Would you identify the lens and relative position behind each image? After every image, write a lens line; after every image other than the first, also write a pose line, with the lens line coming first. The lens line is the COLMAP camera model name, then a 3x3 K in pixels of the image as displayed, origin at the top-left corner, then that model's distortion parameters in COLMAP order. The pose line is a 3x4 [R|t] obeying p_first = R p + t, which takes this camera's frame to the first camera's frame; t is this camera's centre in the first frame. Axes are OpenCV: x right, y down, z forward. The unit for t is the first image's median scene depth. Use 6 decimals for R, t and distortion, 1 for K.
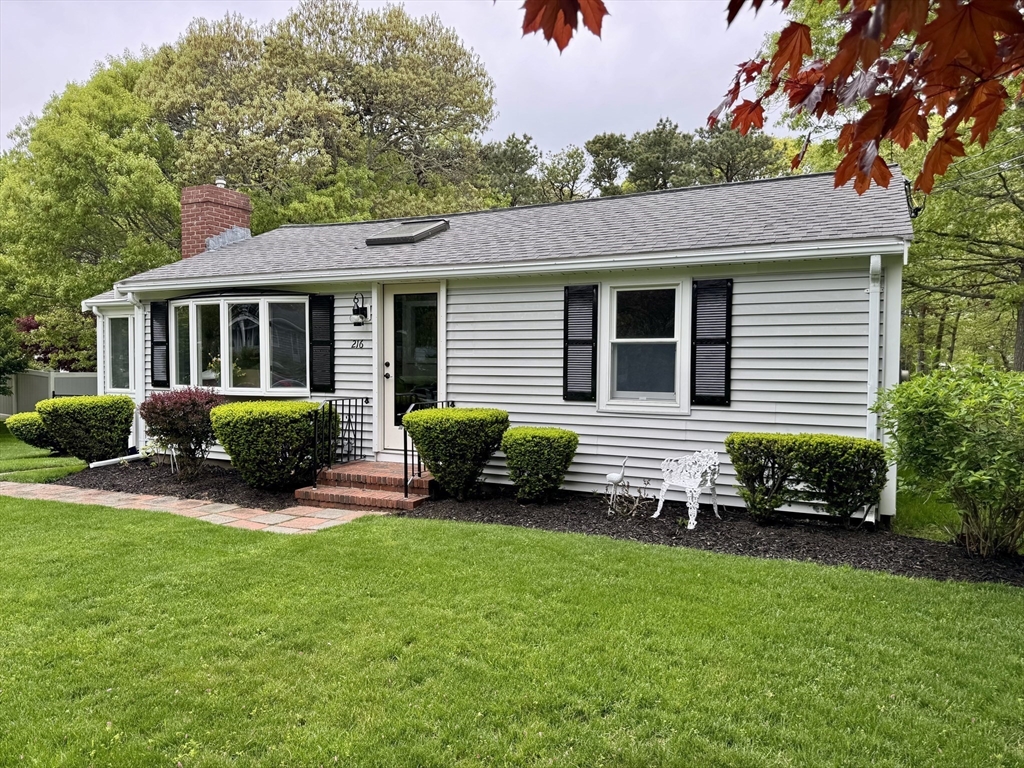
lens RADIAL K [[713.1, 0, 507.3], [0, 713.1, 386.8], [0, 0, 1]] dist [0.115426, -0.158990]
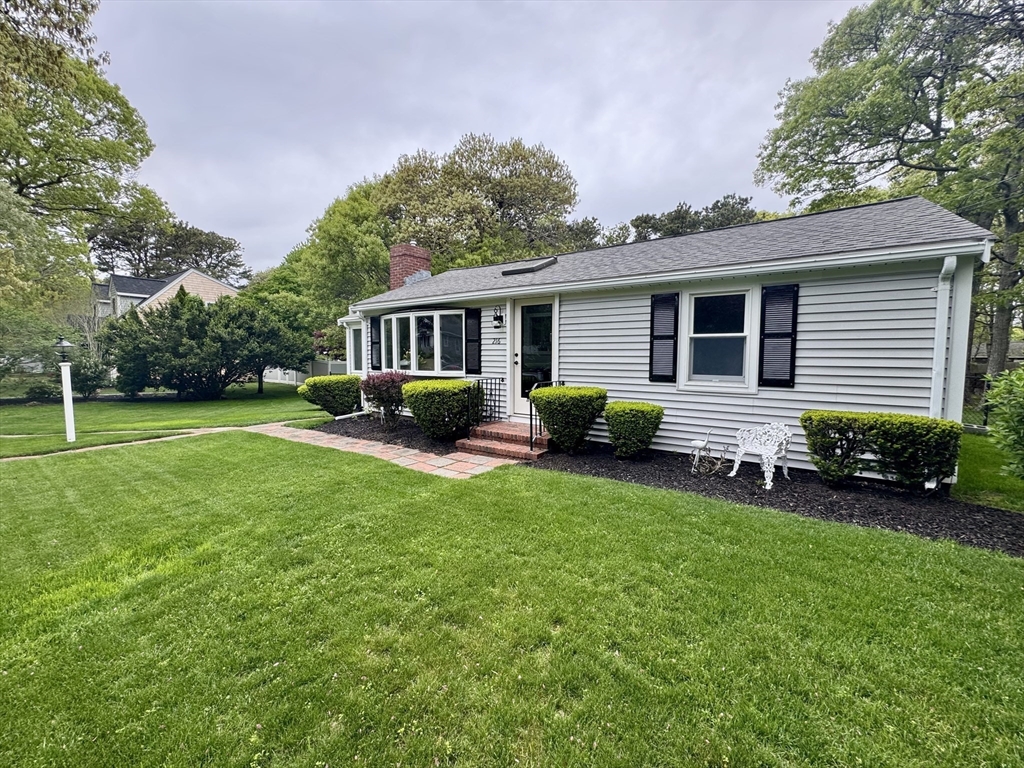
lens RADIAL K [[407.2, 0, 514.4], [0, 407.2, 382.7], [0, 0, 1]] dist [-0.000976, -0.000120]
pose [[0.988390, 0.007236, -0.151766, -0.051780], [-0.002213, 0.999445, 0.033240, -0.003216], [0.151923, -0.032518, 0.987857, 0.204261]]
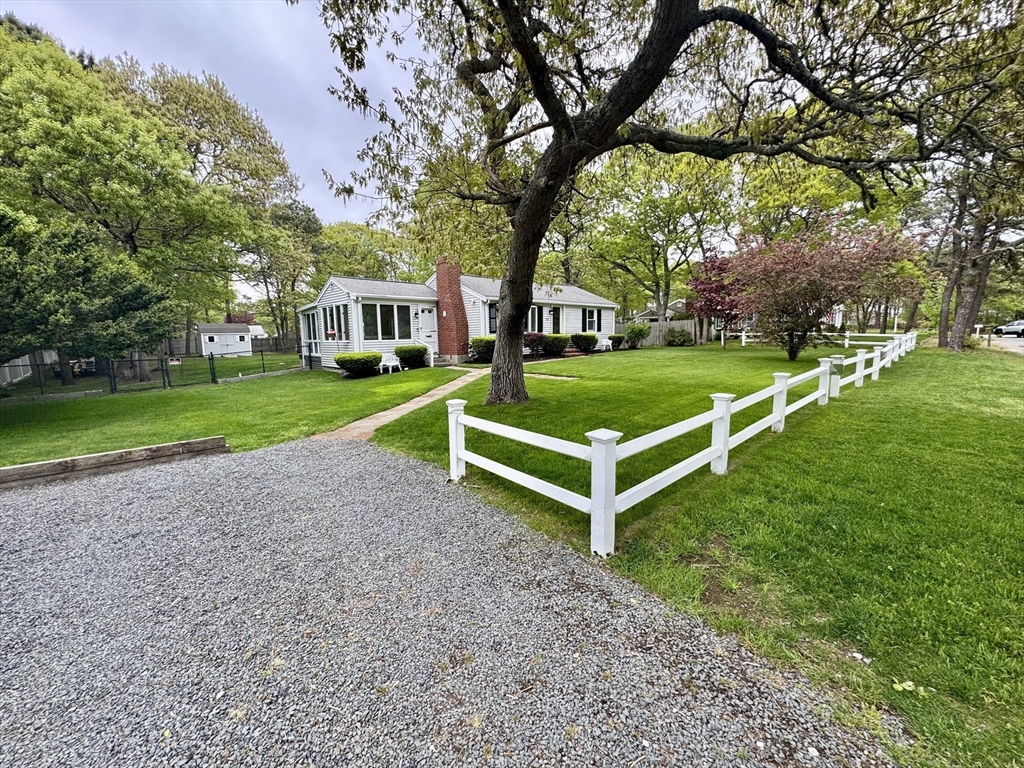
lens RADIAL K [[407.2, 0, 514.4], [0, 407.2, 382.7], [0, 0, 1]] dist [-0.000976, -0.000120]
pose [[0.333727, -0.127098, 0.934062, -2.597431], [0.053156, 0.991830, 0.115967, 0.015703], [-0.941170, 0.010950, 0.337756, 0.478830]]
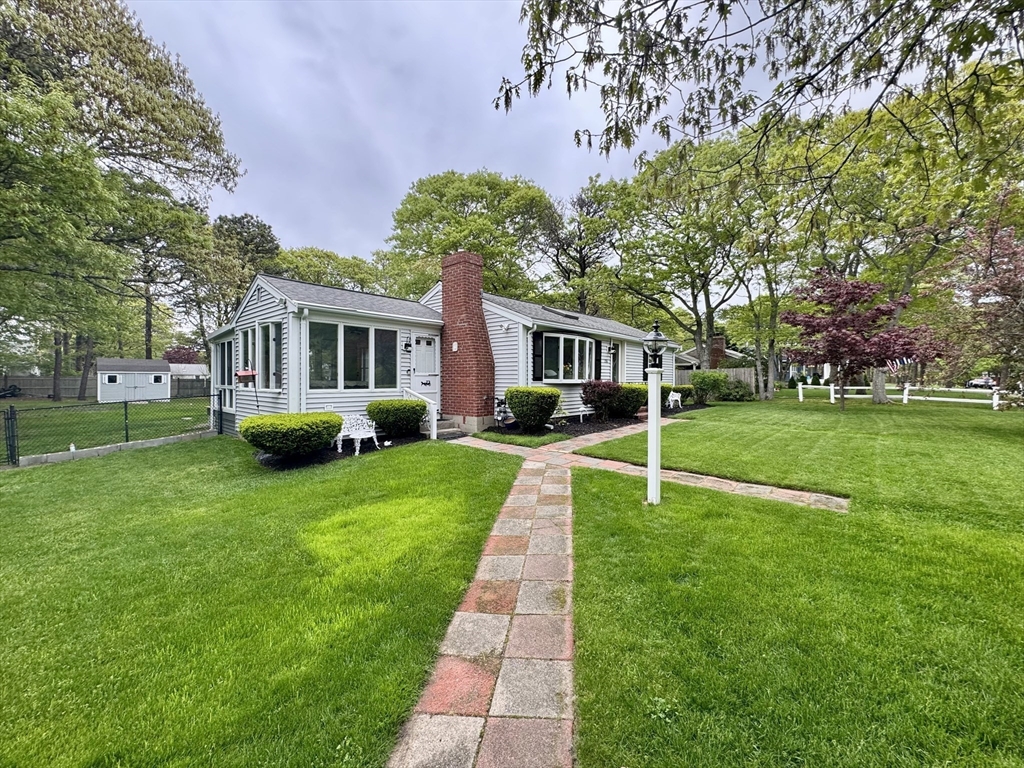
lens RADIAL K [[407.2, 0, 514.4], [0, 407.2, 382.7], [0, 0, 1]] dist [-0.000976, -0.000120]
pose [[0.259268, -0.016182, 0.965670, -1.853769], [0.032777, 0.999431, 0.007948, -0.006534], [-0.965249, 0.029591, 0.259650, 1.040733]]
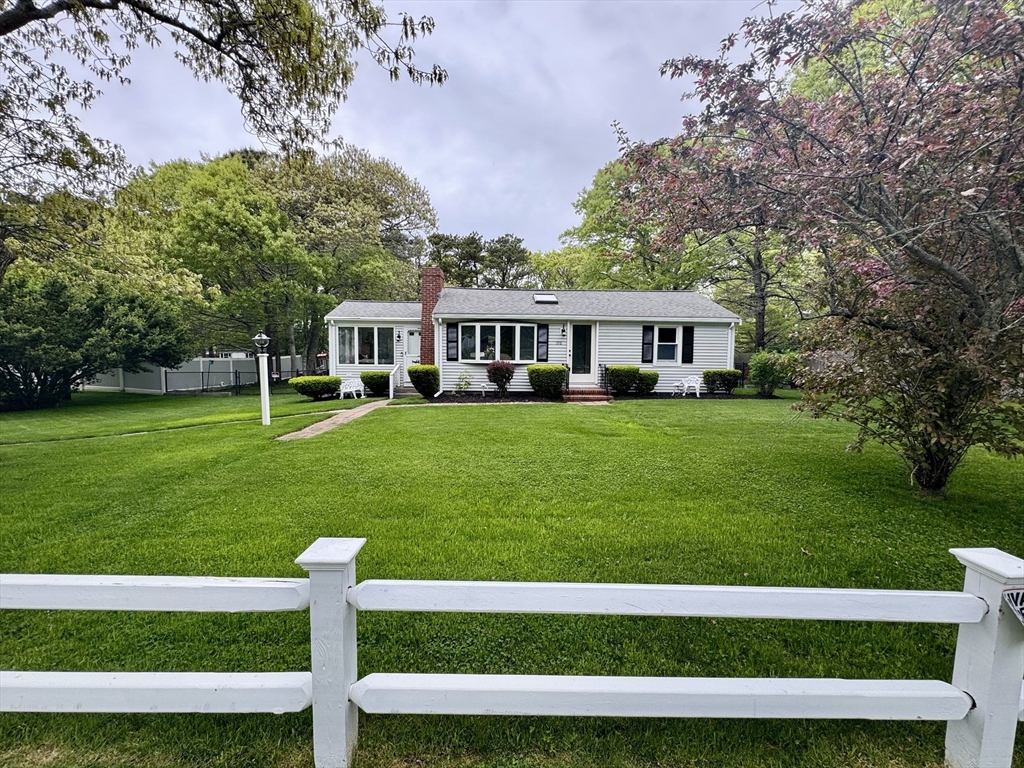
lens RADIAL K [[407.2, 0, 514.4], [0, 407.2, 382.7], [0, 0, 1]] dist [-0.000976, -0.000120]
pose [[0.874983, -0.032124, 0.483087, -1.197942], [0.014224, 0.999071, 0.040672, 0.024873], [-0.483945, -0.028716, 0.874627, -0.260770]]
